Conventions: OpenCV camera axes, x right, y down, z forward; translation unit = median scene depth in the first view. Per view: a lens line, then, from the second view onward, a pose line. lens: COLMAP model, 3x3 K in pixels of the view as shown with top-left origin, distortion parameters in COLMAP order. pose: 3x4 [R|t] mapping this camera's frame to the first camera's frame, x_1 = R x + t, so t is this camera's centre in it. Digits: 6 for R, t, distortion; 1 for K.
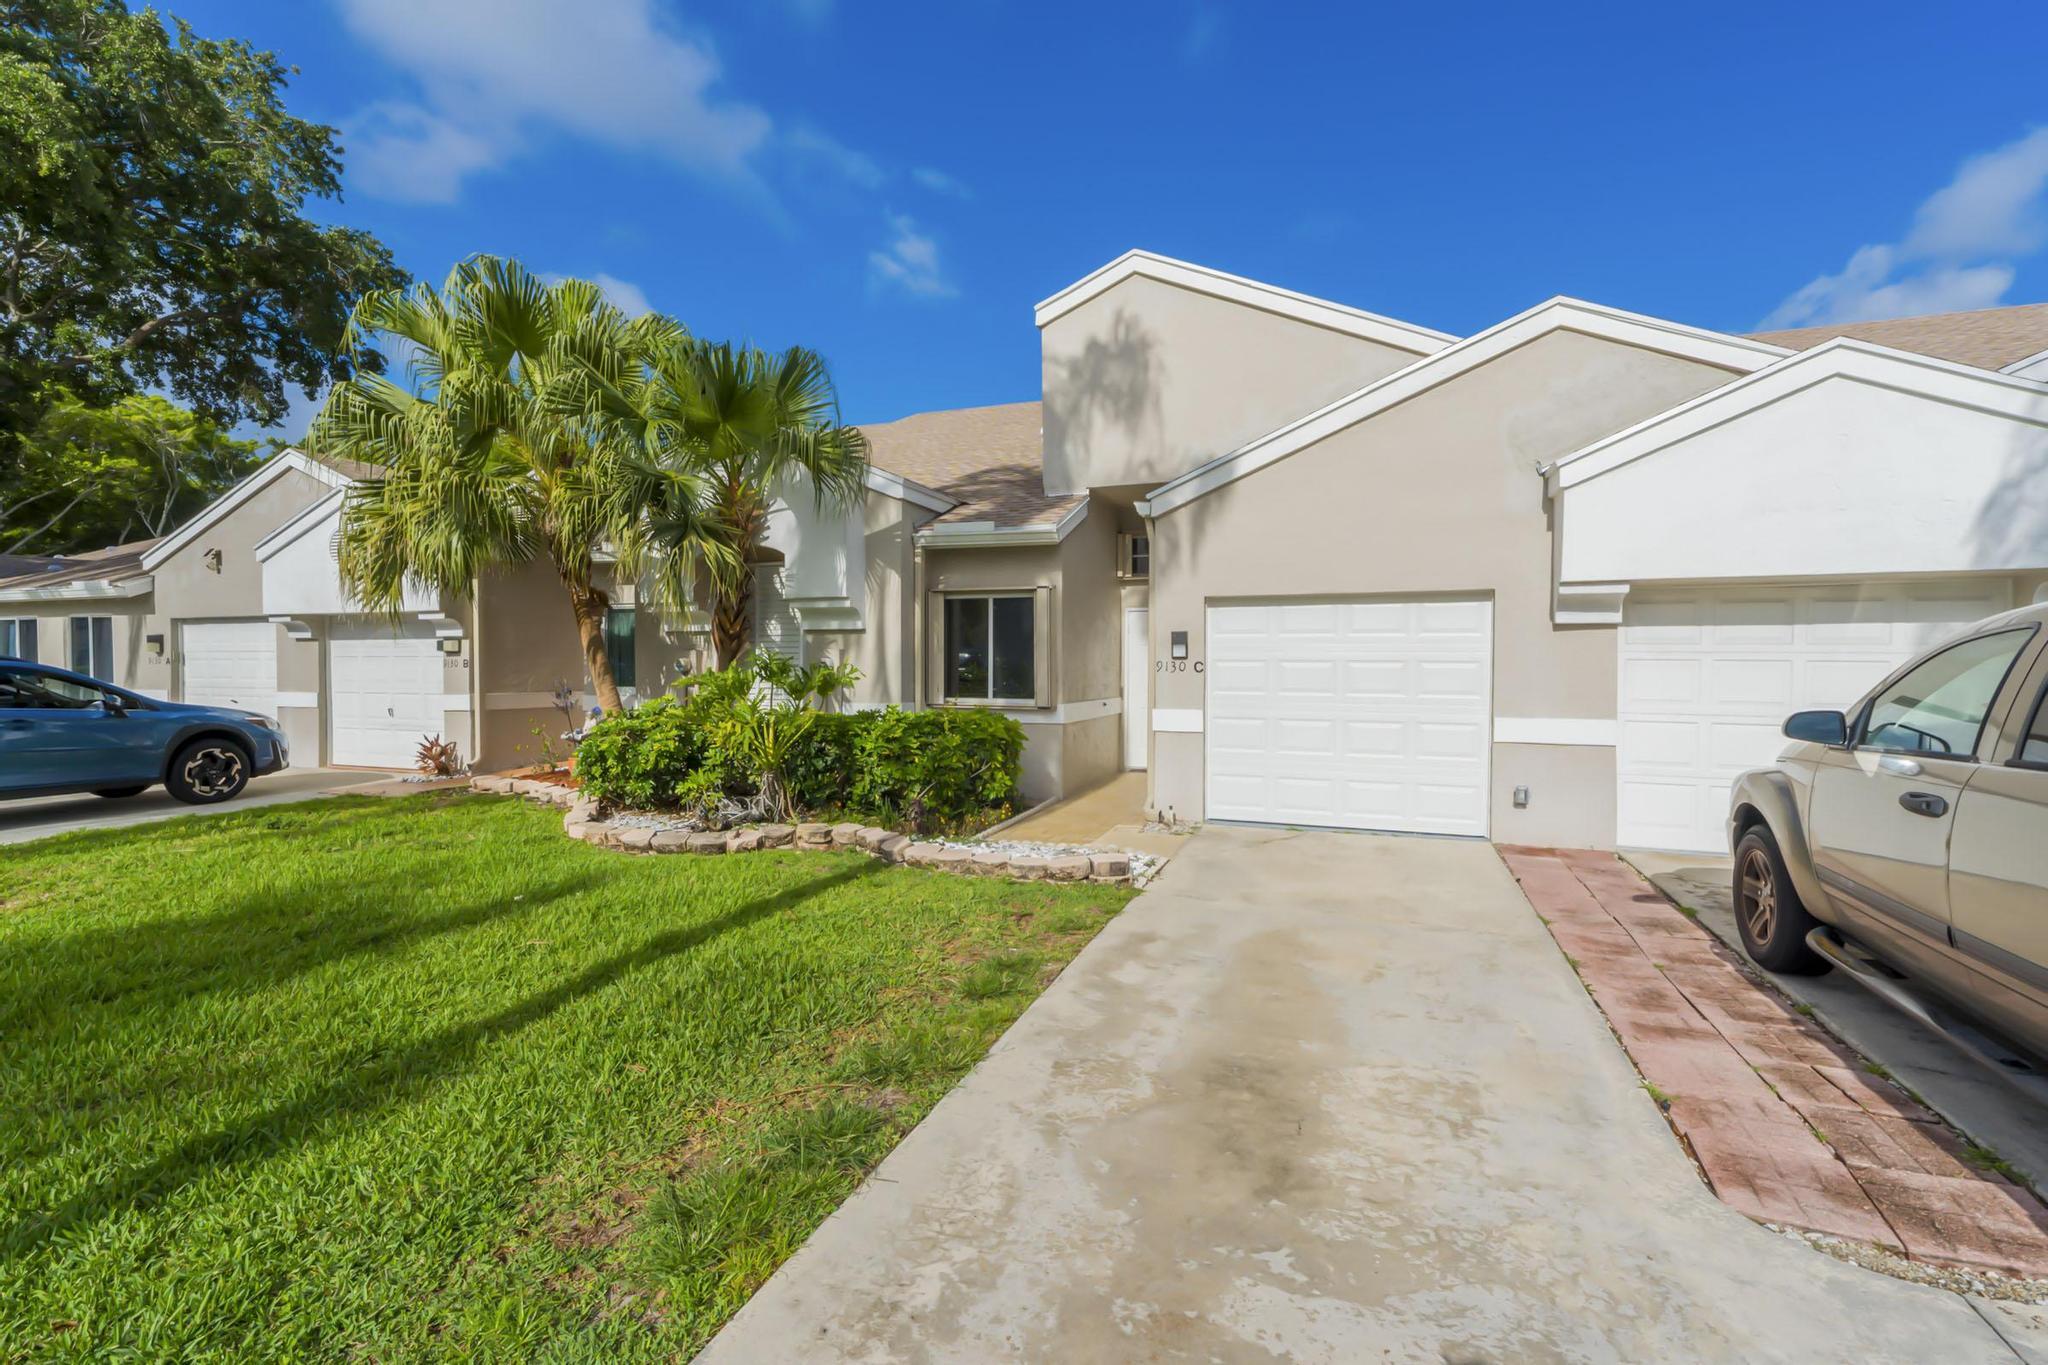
lens RADIAL K [[930.3, 0, 993.8], [0, 930.3, 654.0], [0, 0, 1]] dist [0.003098, 0.000206]
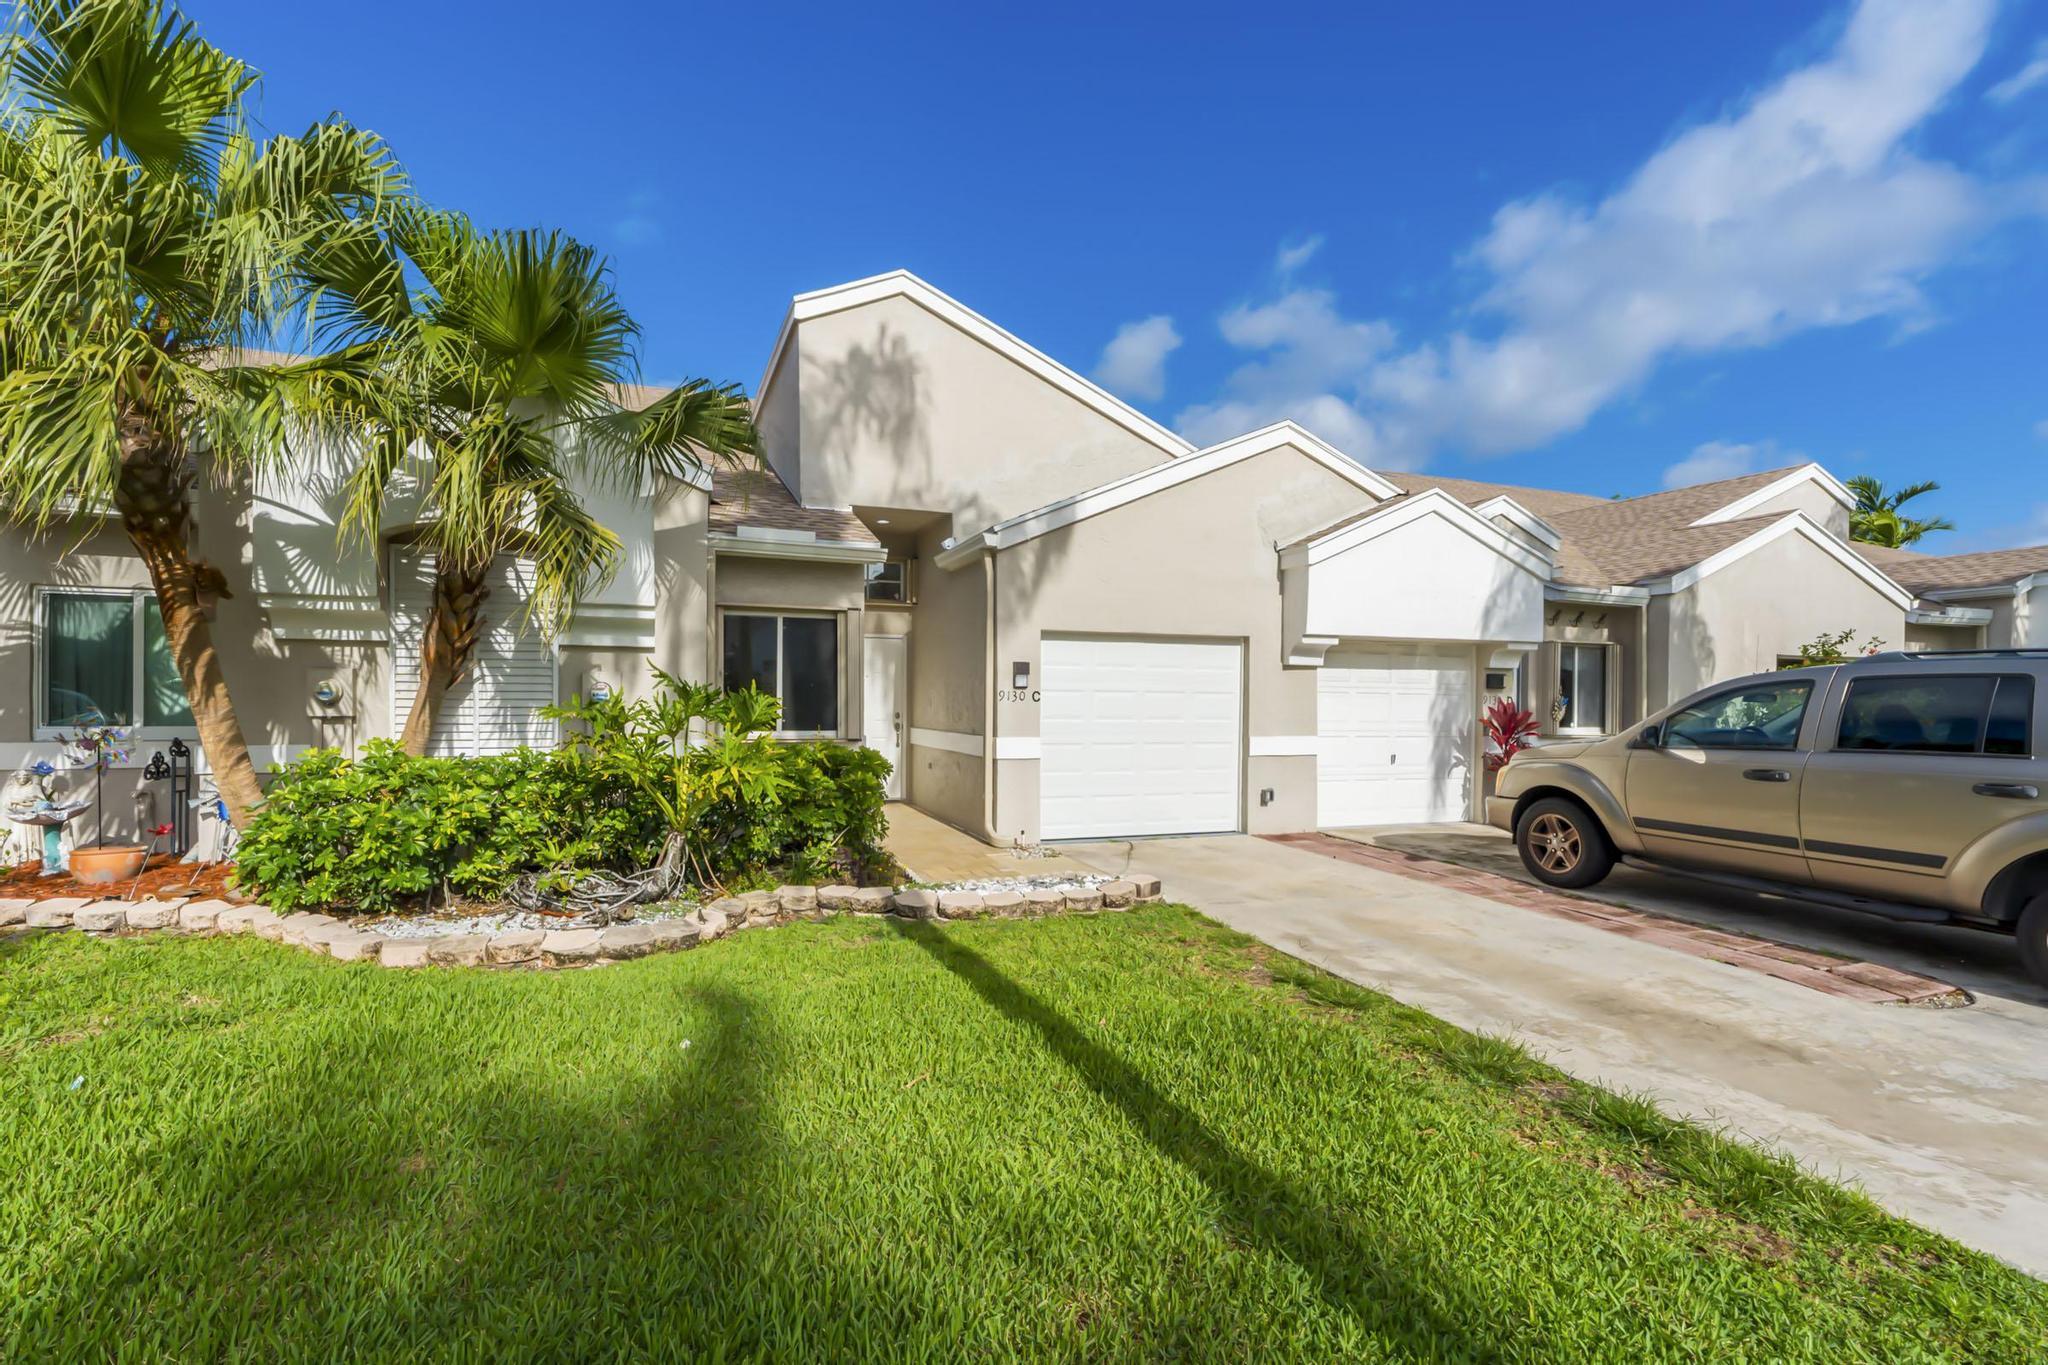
lens RADIAL K [[947.1, 0, 1015.9], [0, 947.1, 667.5], [0, 0, 1]] dist [0.014879, -0.000338]
pose [[0.742202, 0.022096, 0.669812, -0.586343], [-0.013558, 0.999747, -0.017957, 0.000940], [-0.670039, 0.004246, 0.742314, 0.248966]]
